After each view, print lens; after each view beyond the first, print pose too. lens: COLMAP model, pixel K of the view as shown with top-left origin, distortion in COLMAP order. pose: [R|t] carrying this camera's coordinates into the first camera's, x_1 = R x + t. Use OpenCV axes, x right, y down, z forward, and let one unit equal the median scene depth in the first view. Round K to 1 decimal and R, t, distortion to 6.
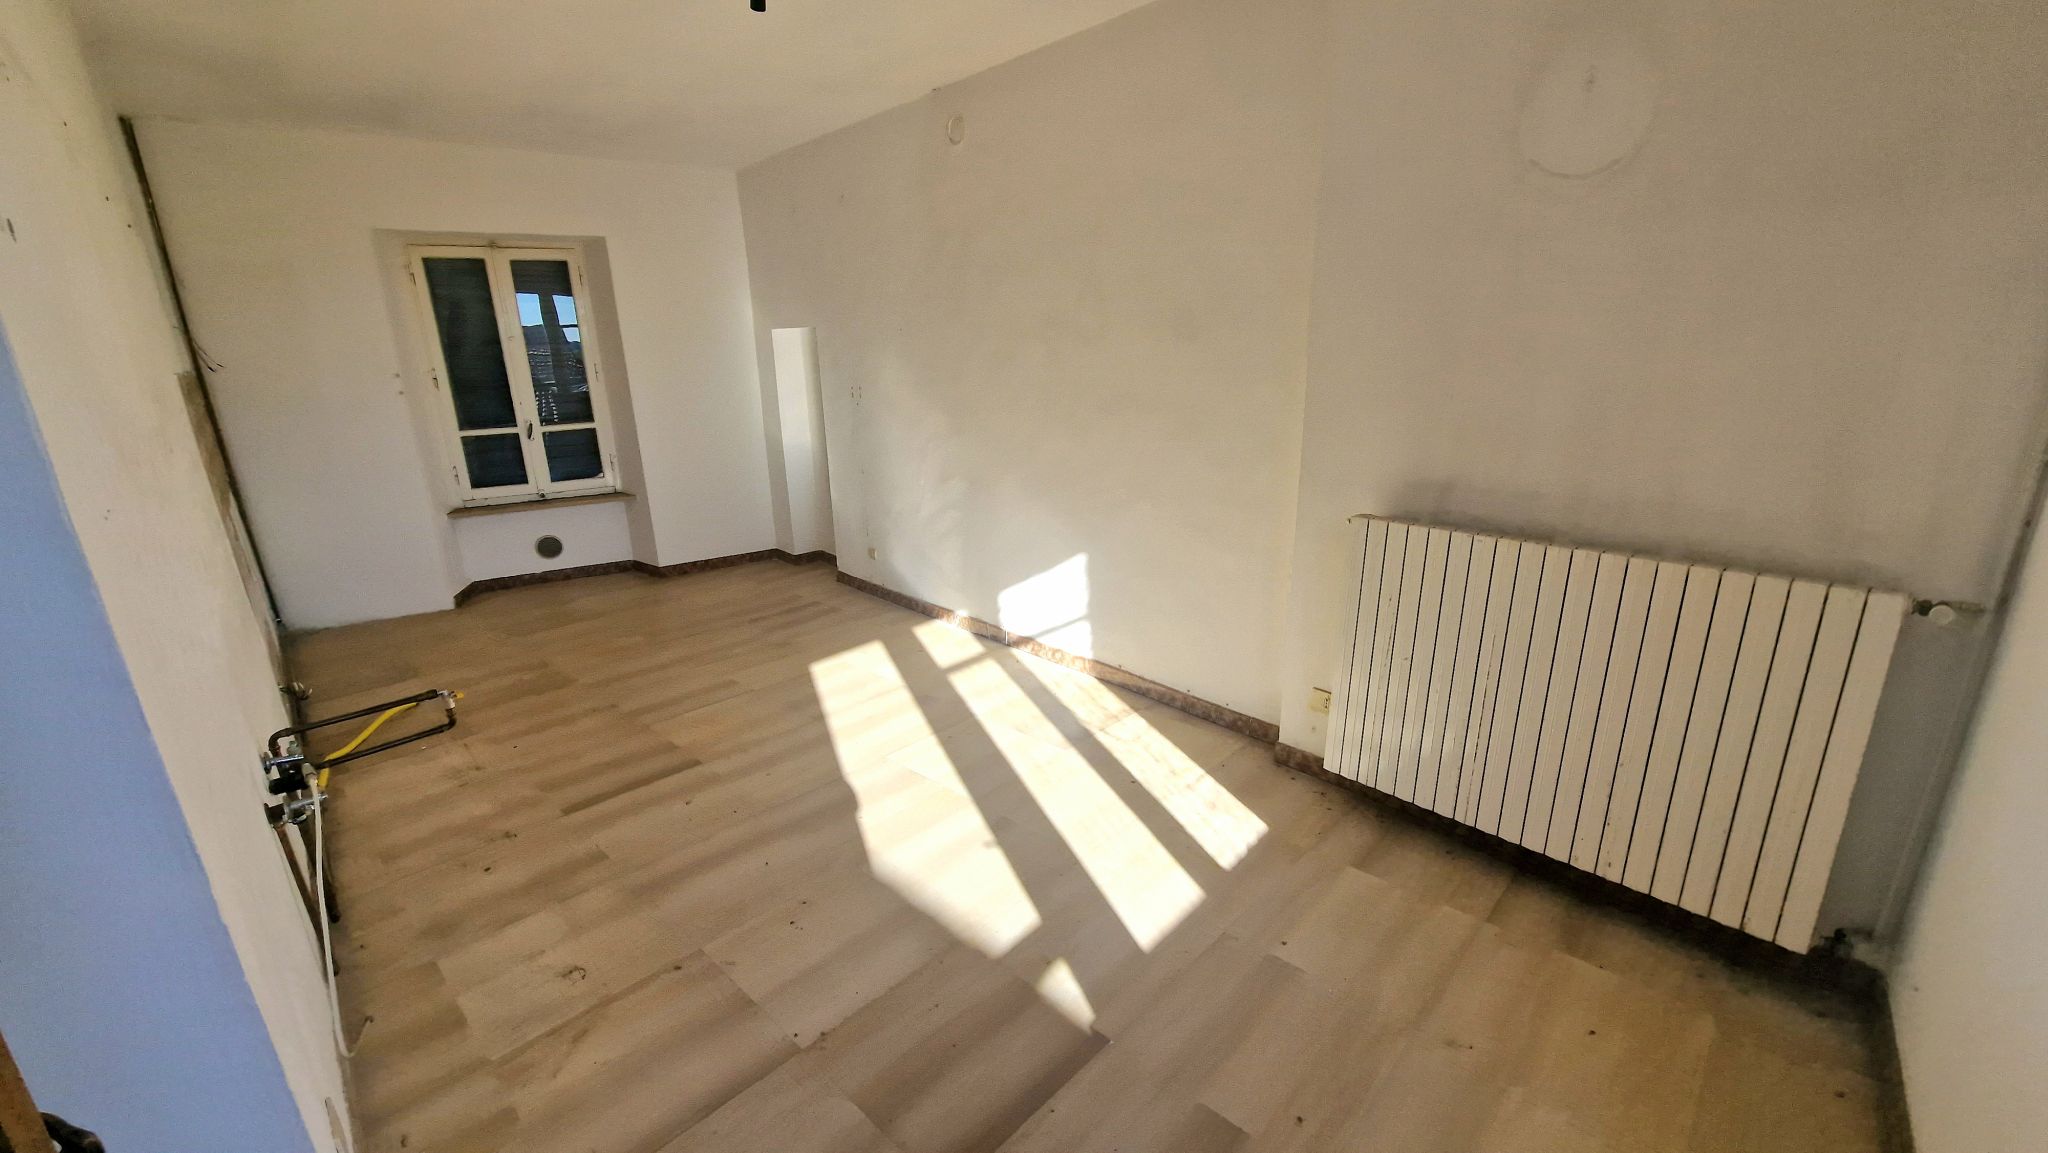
lens RADIAL K [[836.9, 0, 1022.2], [0, 836.9, 596.7], [0, 0, 1]] dist [0.000859, -0.000682]
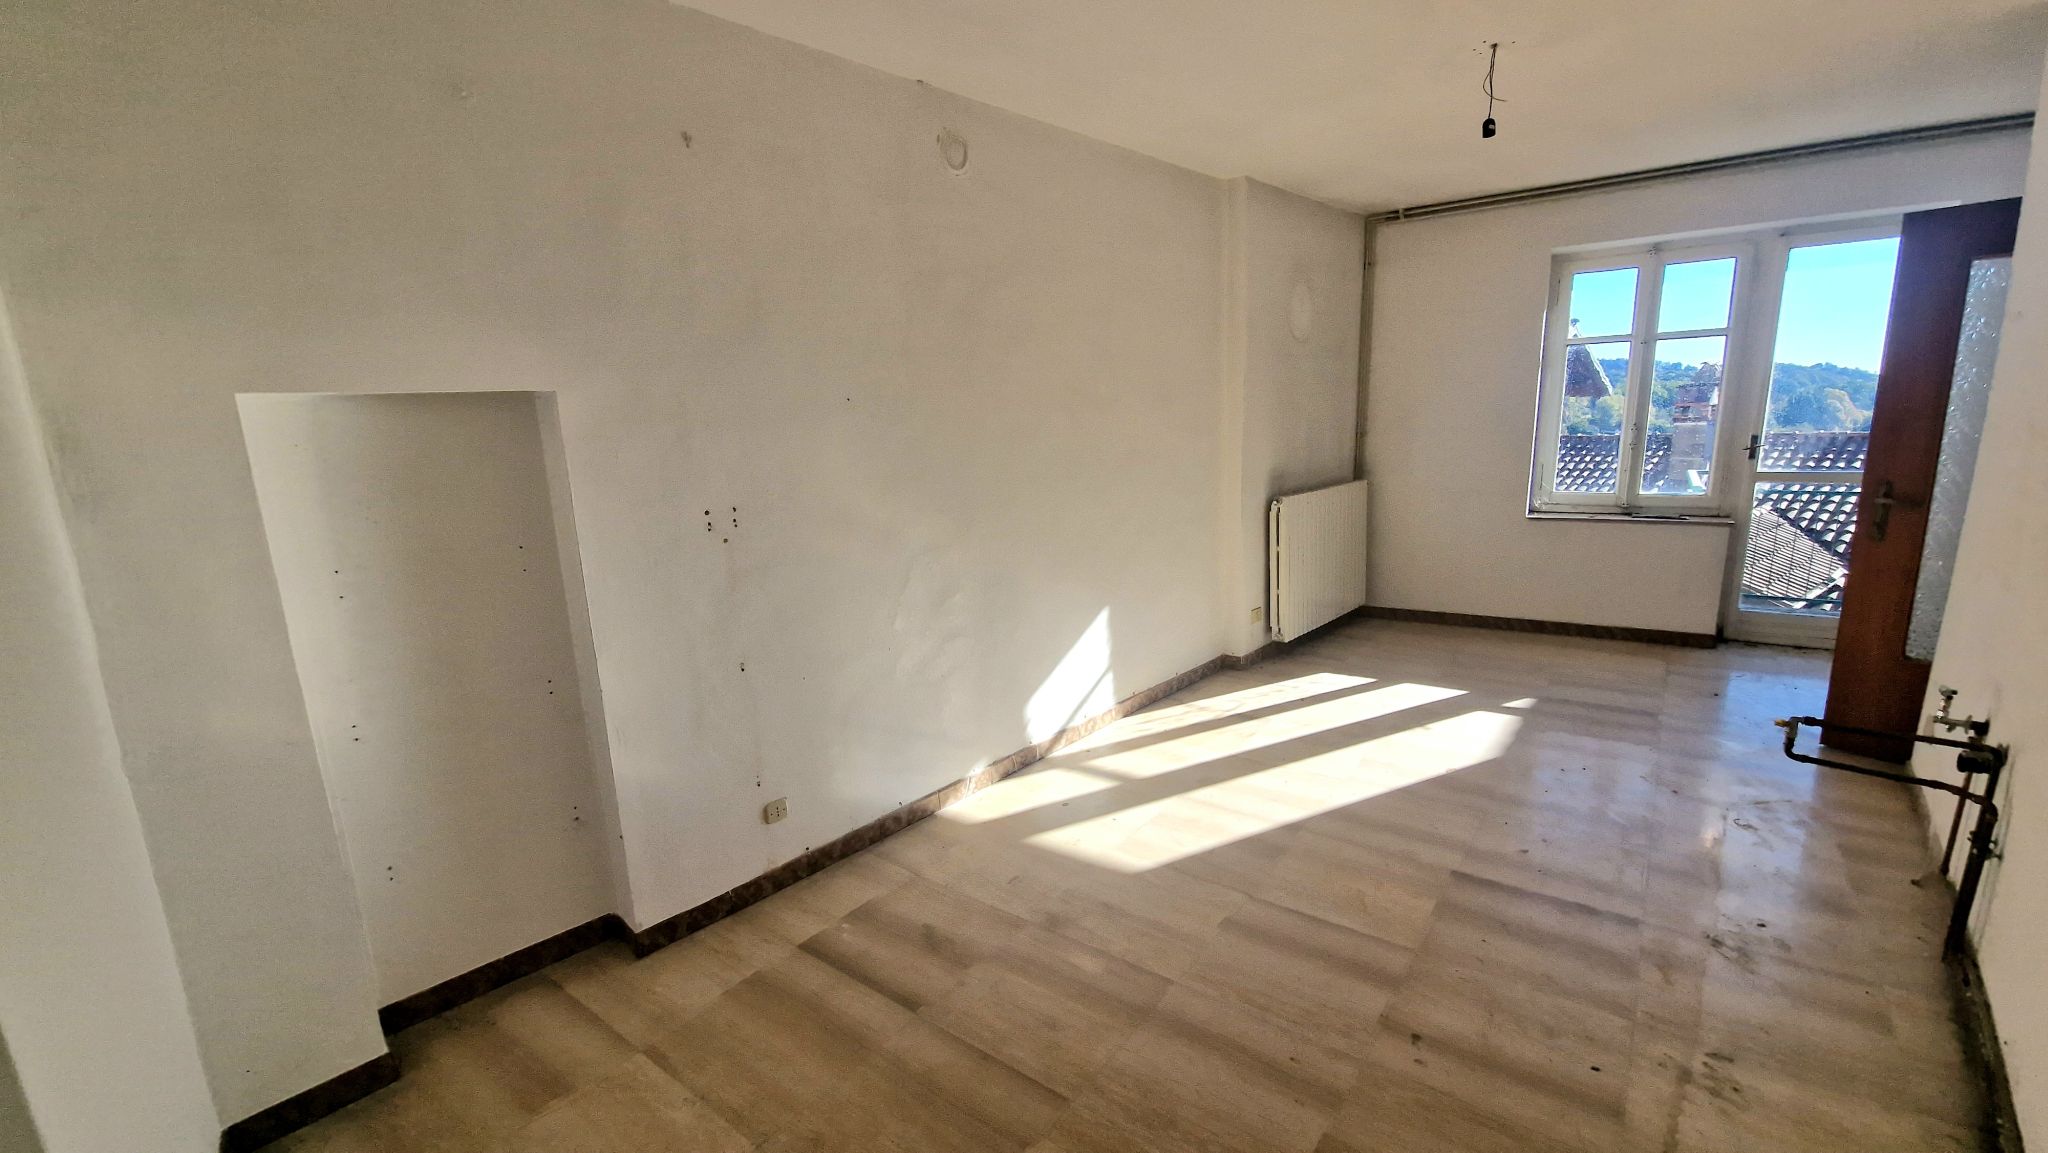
lens RADIAL K [[836.9, 0, 1022.2], [0, 836.9, 596.7], [0, 0, 1]] dist [0.000859, -0.000682]
pose [[-0.107917, -0.184544, 0.976881, -0.948920], [0.333714, 0.918882, 0.210453, -0.325582], [-0.936477, 0.348711, -0.037578, 1.141741]]
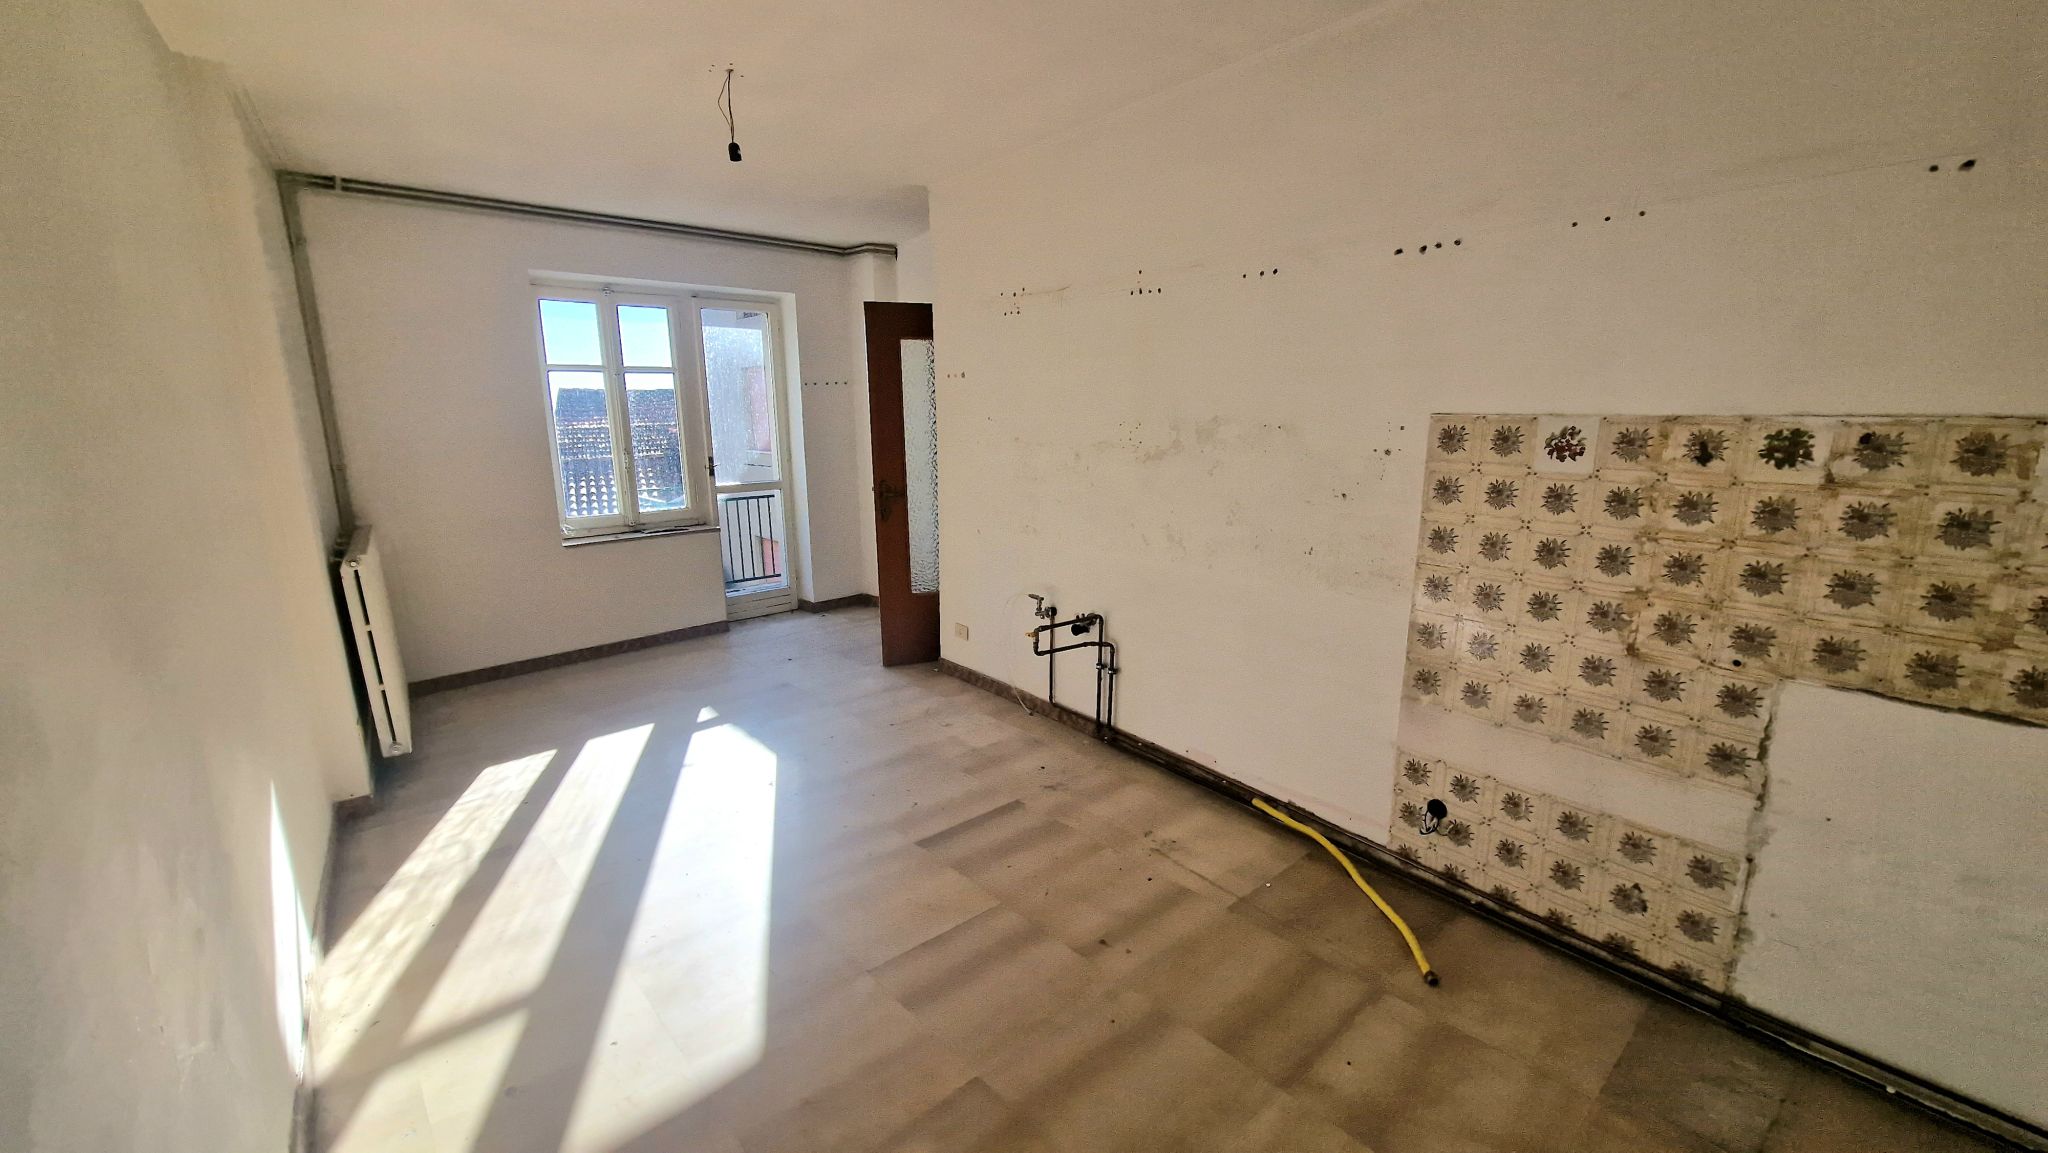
lens RADIAL K [[835.3, 0, 1023.5], [0, 835.3, 590.7], [0, 0, 1]] dist [0.007649, -0.008303]
pose [[-0.996132, 0.020706, 0.085398, -0.500532], [0.059902, 0.871045, 0.487538, -0.421626], [-0.064290, 0.490767, -0.868916, 1.412791]]
